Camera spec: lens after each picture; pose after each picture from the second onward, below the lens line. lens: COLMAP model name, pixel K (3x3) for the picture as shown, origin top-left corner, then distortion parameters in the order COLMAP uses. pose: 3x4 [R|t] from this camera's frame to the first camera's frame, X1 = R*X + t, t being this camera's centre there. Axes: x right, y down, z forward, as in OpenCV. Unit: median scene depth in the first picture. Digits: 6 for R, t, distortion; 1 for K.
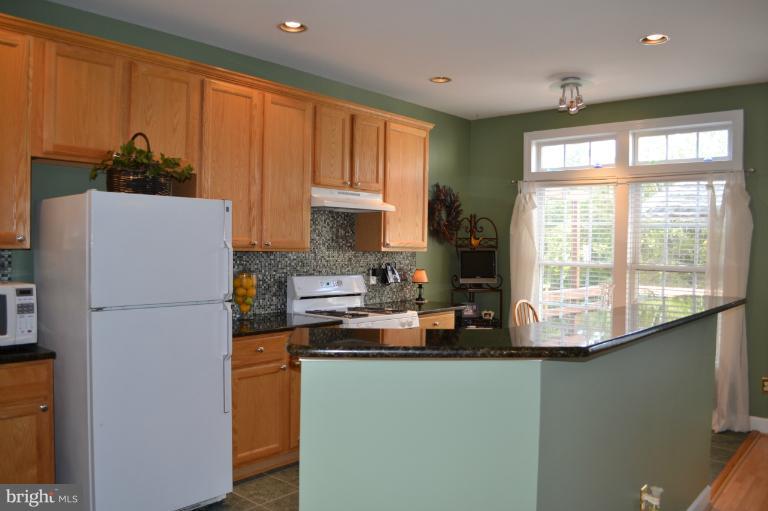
lens RADIAL K [[605.0, 0, 385.2], [0, 605.0, 255.4], [0, 0, 1]] dist [-0.087484, 0.017978]
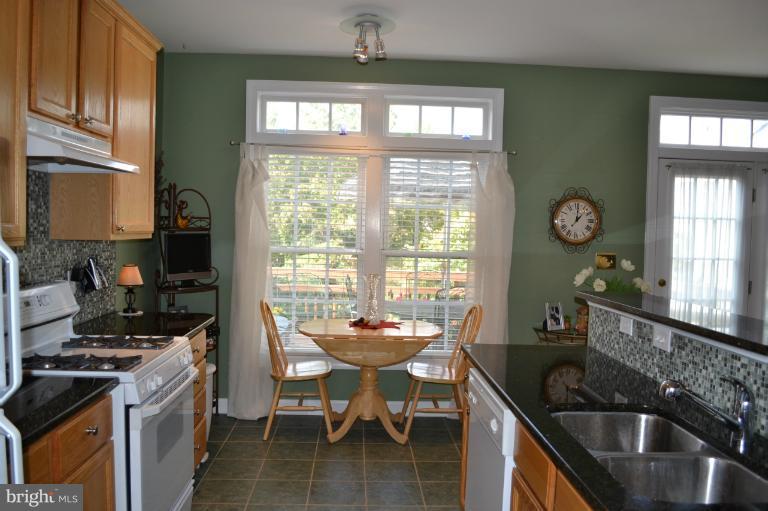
lens RADIAL K [[605.0, 0, 387.6], [0, 605.0, 258.6], [0, 0, 1]] dist [-0.087484, 0.017978]
pose [[0.721218, -0.035331, 0.691807, -0.216185], [0.002567, 0.998828, 0.048336, -0.016483], [-0.692704, -0.033085, 0.720463, 0.395949]]
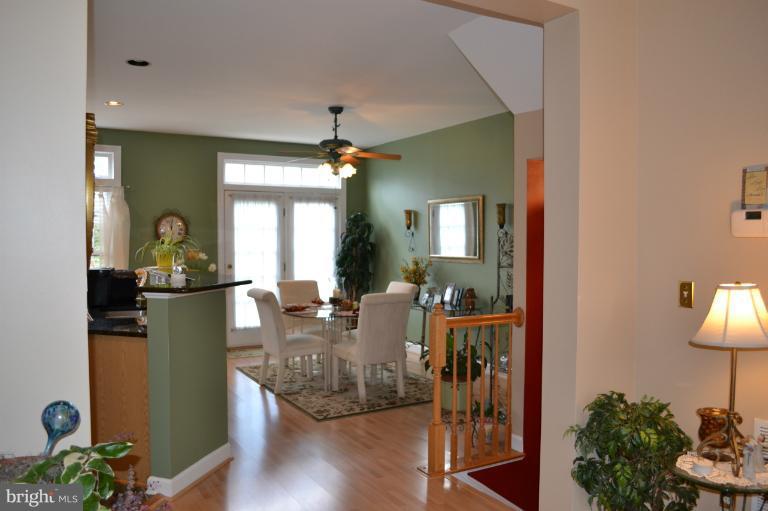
lens RADIAL K [[605.0, 0, 386.2], [0, 605.0, 258.4], [0, 0, 1]] dist [-0.087484, 0.017978]
pose [[0.313324, -0.046501, 0.948507, -0.621797], [0.021628, 0.998891, 0.041826, -0.008455], [-0.949400, 0.007409, 0.313982, -0.127427]]
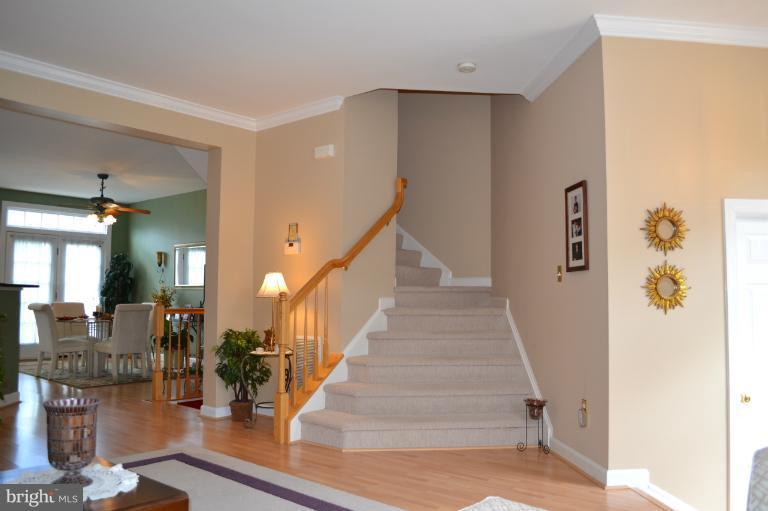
lens RADIAL K [[605.0, 0, 385.2], [0, 605.0, 258.2], [0, 0, 1]] dist [-0.087484, 0.017978]
pose [[-0.034131, 0.047969, 0.998266, -1.196721], [0.012340, 0.998792, -0.047572, 0.063645], [-0.999341, 0.010695, -0.034681, -0.398149]]
